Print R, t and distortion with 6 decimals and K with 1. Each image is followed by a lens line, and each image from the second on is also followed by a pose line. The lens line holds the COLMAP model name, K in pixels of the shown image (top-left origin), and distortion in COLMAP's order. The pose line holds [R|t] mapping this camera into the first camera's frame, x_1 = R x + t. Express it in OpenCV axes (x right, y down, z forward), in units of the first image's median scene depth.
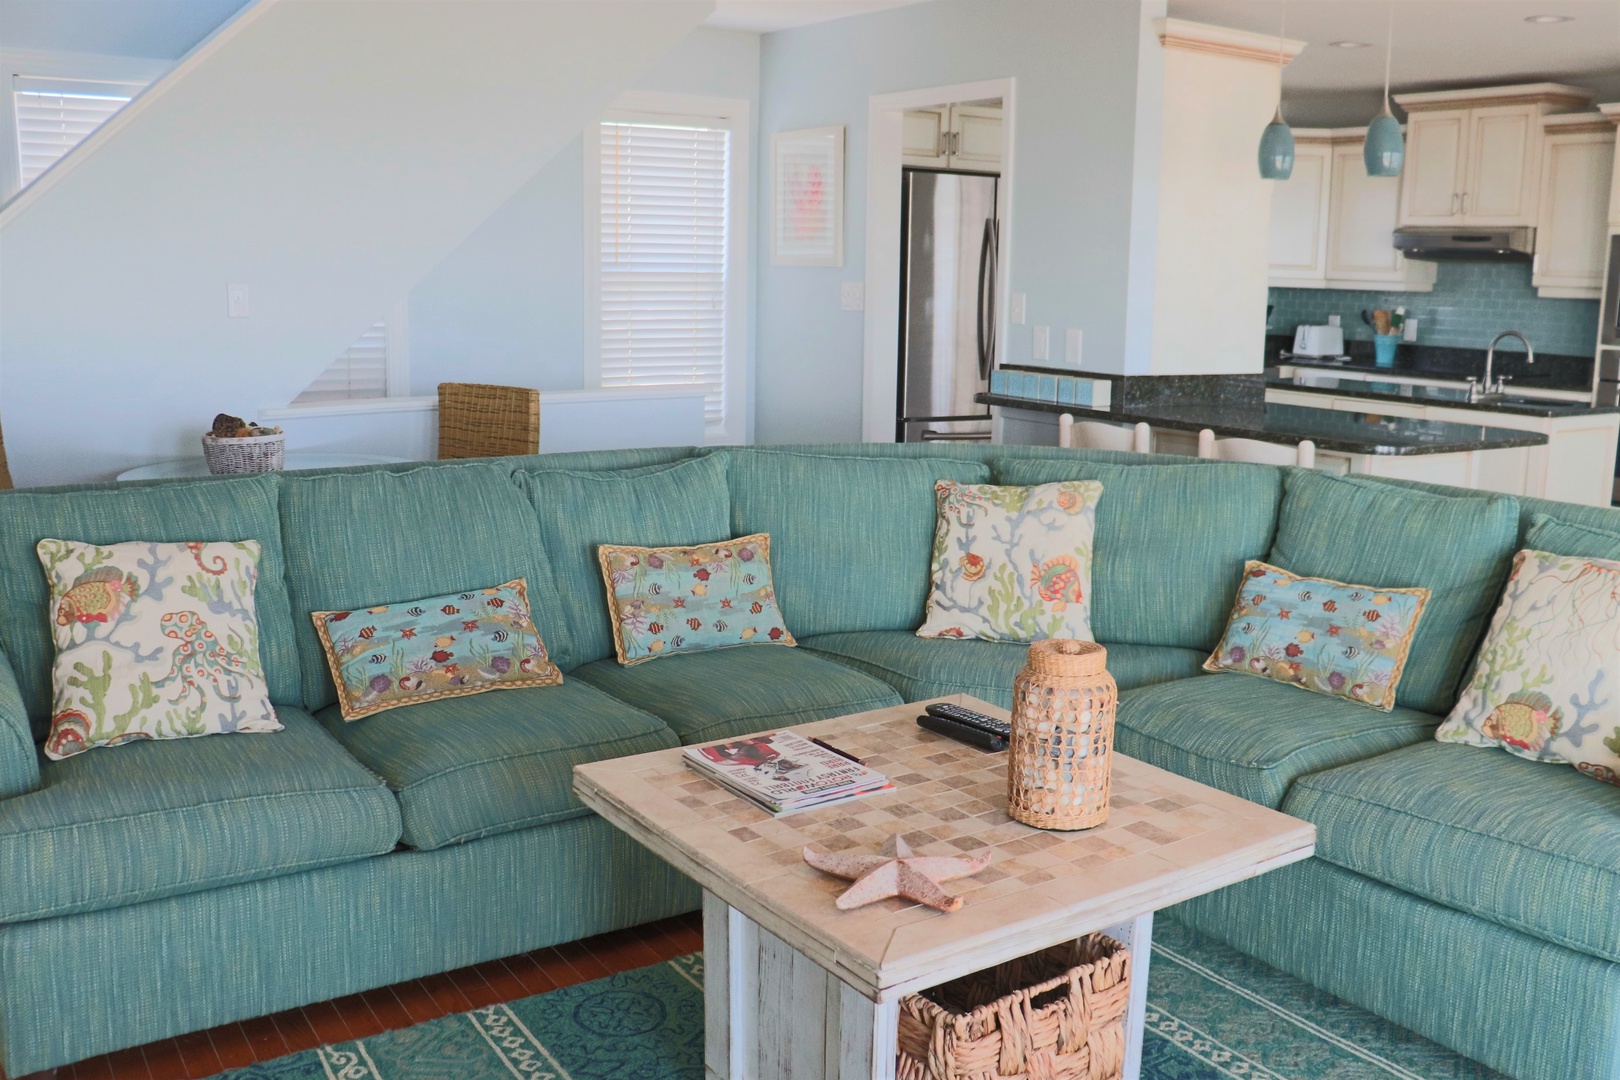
lens RADIAL K [[1493.7, 0, 810.0], [0, 1493.7, 540.0], [0, 0, 1]] dist [-0.093431, -0.000277]
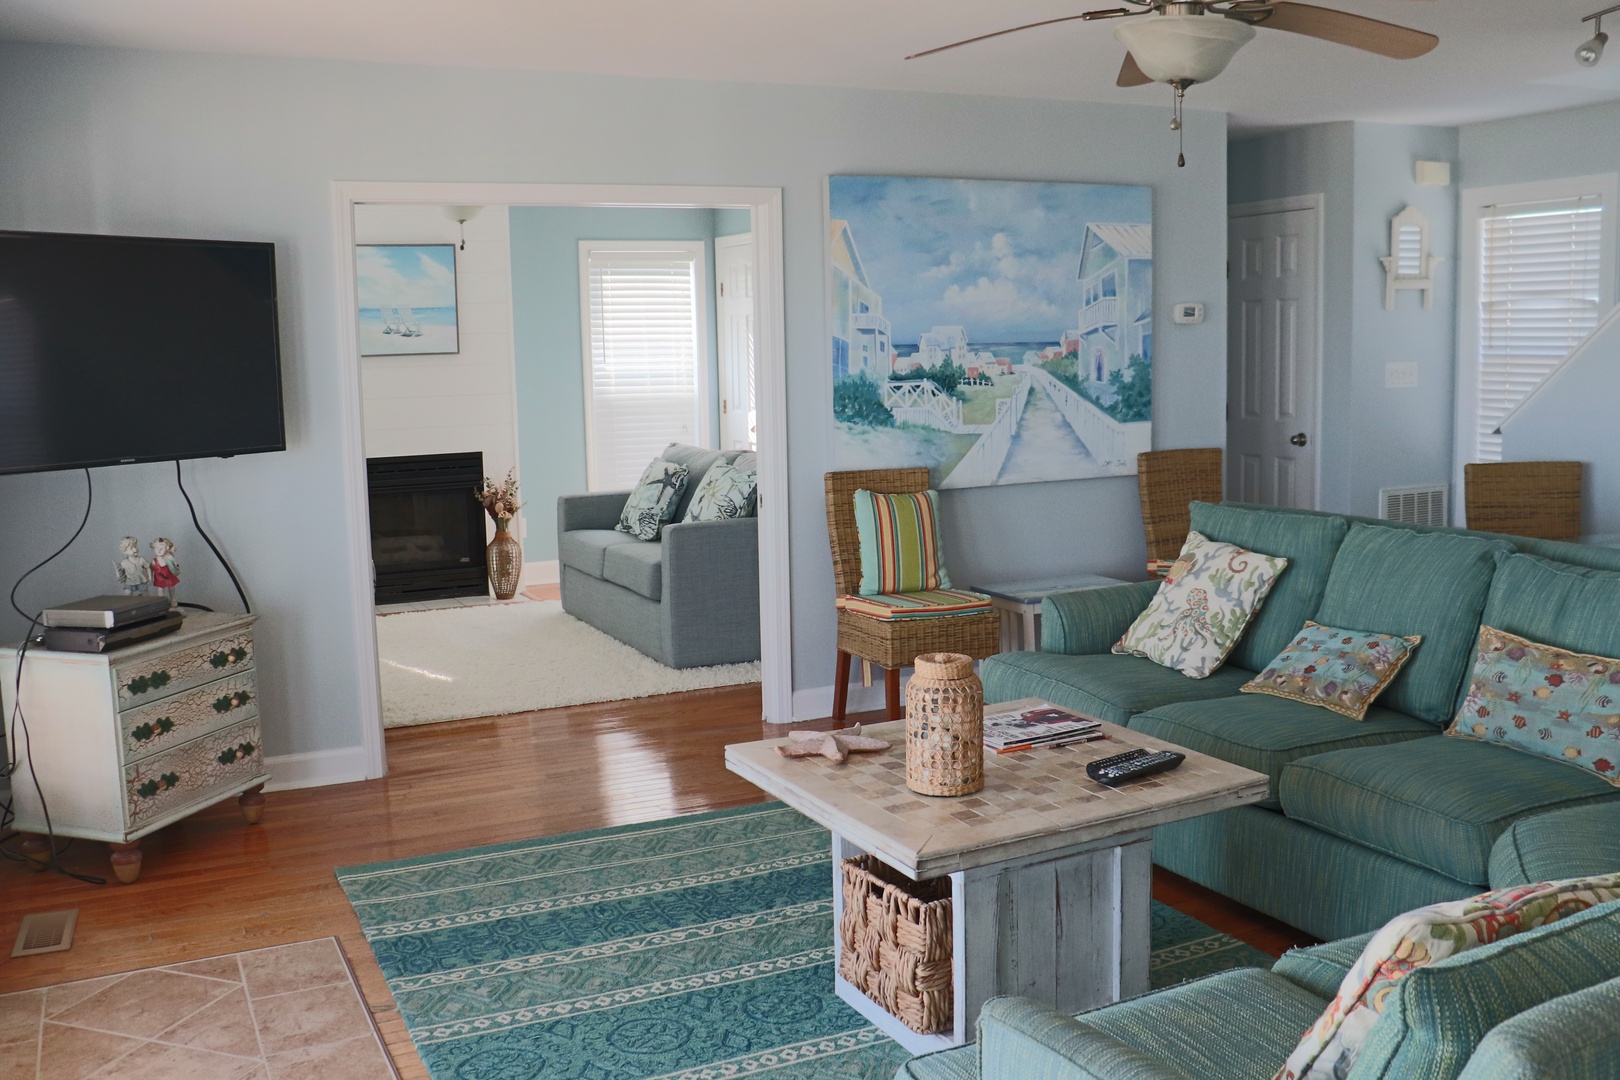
lens RADIAL K [[1493.7, 0, 810.0], [0, 1493.7, 540.0], [0, 0, 1]] dist [-0.093431, -0.000277]
pose [[-0.125099, 0.118419, -0.985052, 1.117930], [-0.156997, 0.977979, 0.137507, -0.147071], [0.979644, 0.171852, -0.103753, 0.751244]]
